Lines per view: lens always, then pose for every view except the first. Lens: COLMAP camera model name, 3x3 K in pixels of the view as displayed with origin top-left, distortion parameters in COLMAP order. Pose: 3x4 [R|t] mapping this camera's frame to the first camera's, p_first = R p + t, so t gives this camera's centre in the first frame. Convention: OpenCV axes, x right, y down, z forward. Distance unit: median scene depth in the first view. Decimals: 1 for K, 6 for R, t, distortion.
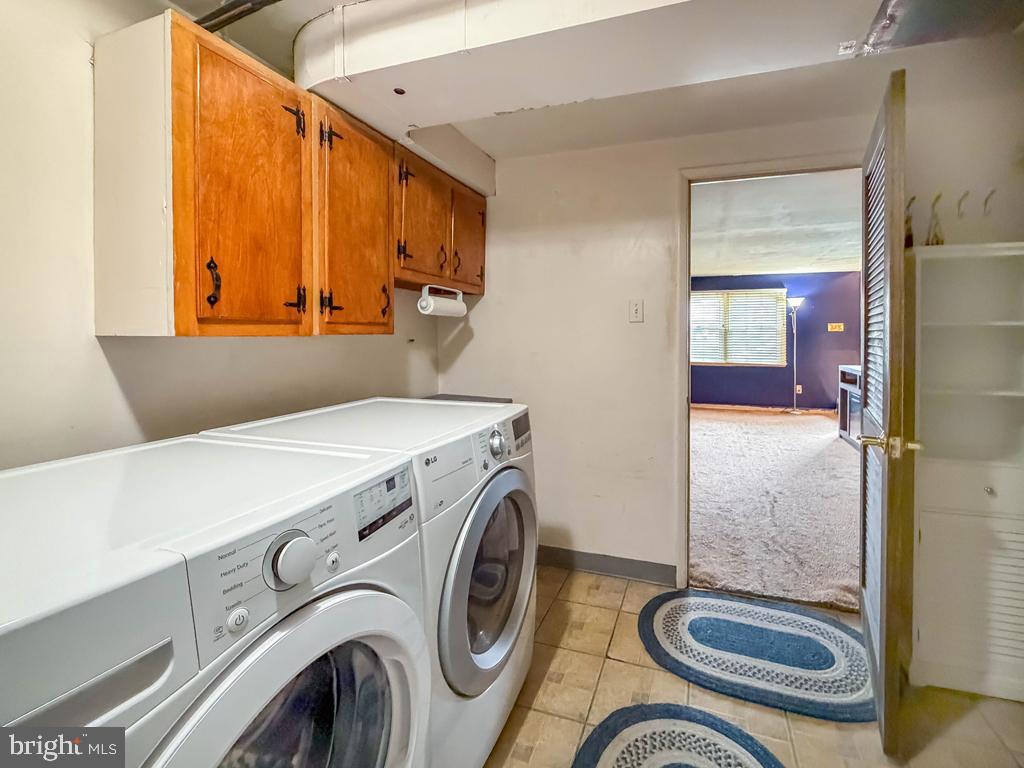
lens RADIAL K [[486.8, 0, 512.6], [0, 486.8, 333.9], [0, 0, 1]] dist [-0.000487, -0.000038]
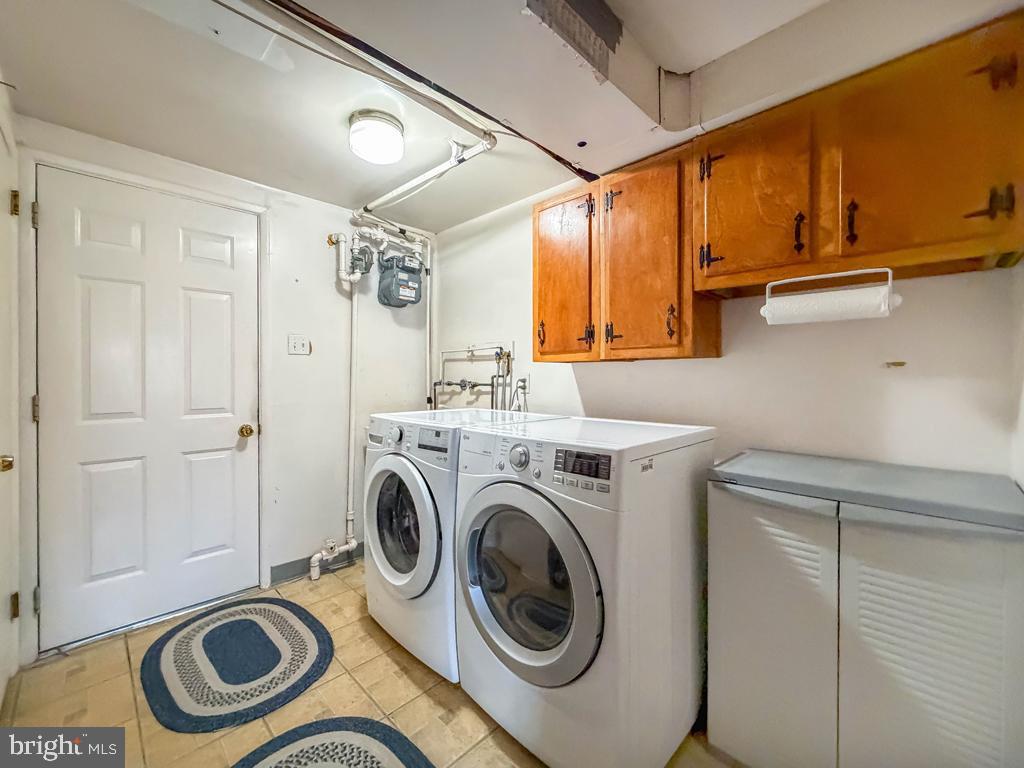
lens RADIAL K [[429.8, 0, 508.5], [0, 429.8, 380.7], [0, 0, 1]] dist [-0.000424, -0.000093]
pose [[-0.424245, 0.009041, -0.905503, 0.741507], [-0.004710, 0.999915, 0.012190, 0.046175], [0.905535, 0.009437, -0.424166, 1.244486]]
